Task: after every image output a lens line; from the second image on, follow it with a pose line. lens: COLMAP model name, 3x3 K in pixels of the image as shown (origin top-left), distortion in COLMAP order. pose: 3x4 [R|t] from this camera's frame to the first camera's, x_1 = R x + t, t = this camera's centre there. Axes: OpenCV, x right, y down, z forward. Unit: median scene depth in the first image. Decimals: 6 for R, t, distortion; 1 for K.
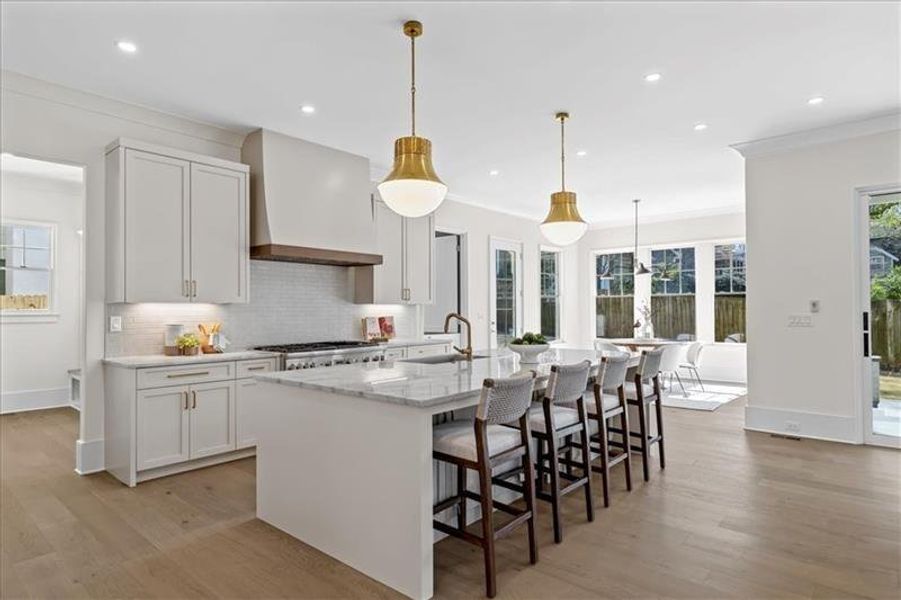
lens RADIAL K [[486.8, 0, 447.8], [0, 486.8, 304.6], [0, 0, 1]] dist [-0.017804, 0.000023]
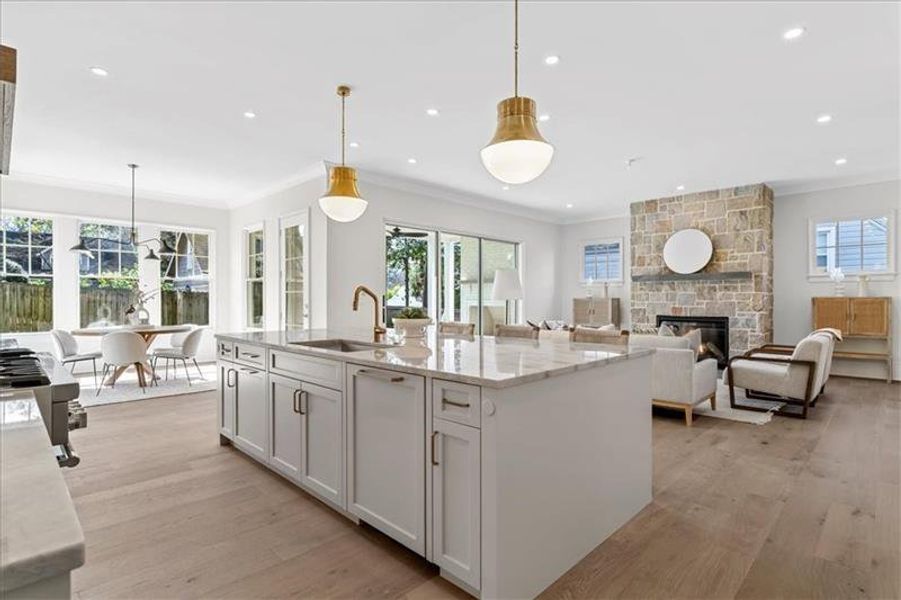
lens RADIAL K [[425.1, 0, 443.4], [0, 425.1, 300.7], [0, 0, 1]] dist [0.002776, 0.000299]
pose [[0.051129, 0.006412, 0.998671, -0.343605], [-0.012535, 0.999905, -0.005778, 0.022863], [-0.998613, -0.012223, 0.051205, 0.412045]]
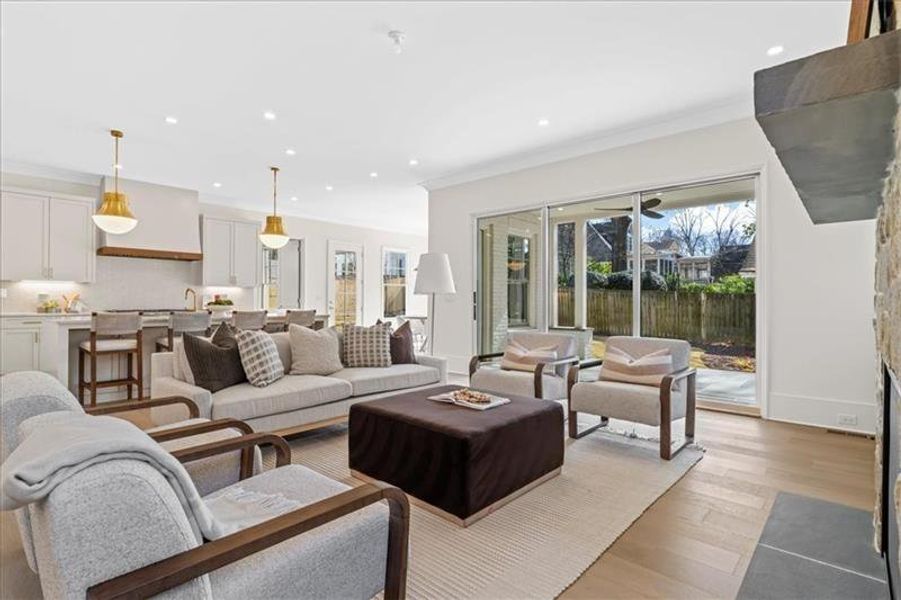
lens RADIAL K [[430.1, 0, 447.5], [0, 430.1, 299.9], [0, 0, 1]] dist [-0.004398, -0.000346]
pose [[0.999918, 0.009584, -0.008486, 0.456377], [-0.009540, 0.999941, 0.005153, 0.021830], [0.008535, -0.005072, 0.999951, -0.248233]]
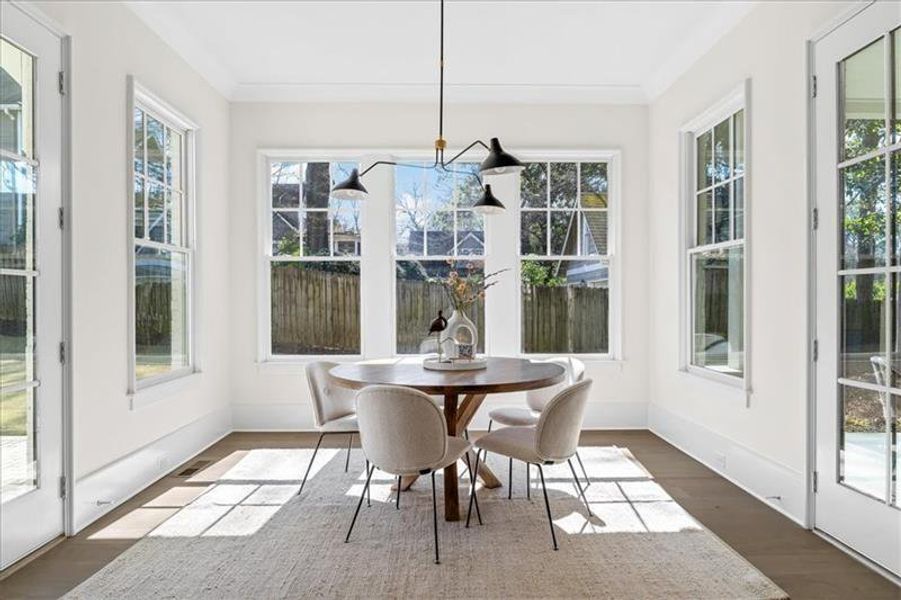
lens RADIAL K [[569.0, 0, 453.9], [0, 569.0, 301.8], [0, 0, 1]] dist [-0.005165, -0.001422]
pose [[0.731953, 0.003890, 0.681344, 0.107534], [-0.012344, 0.999895, 0.007552, 0.022478], [-0.681243, -0.013938, 0.731924, 0.690434]]
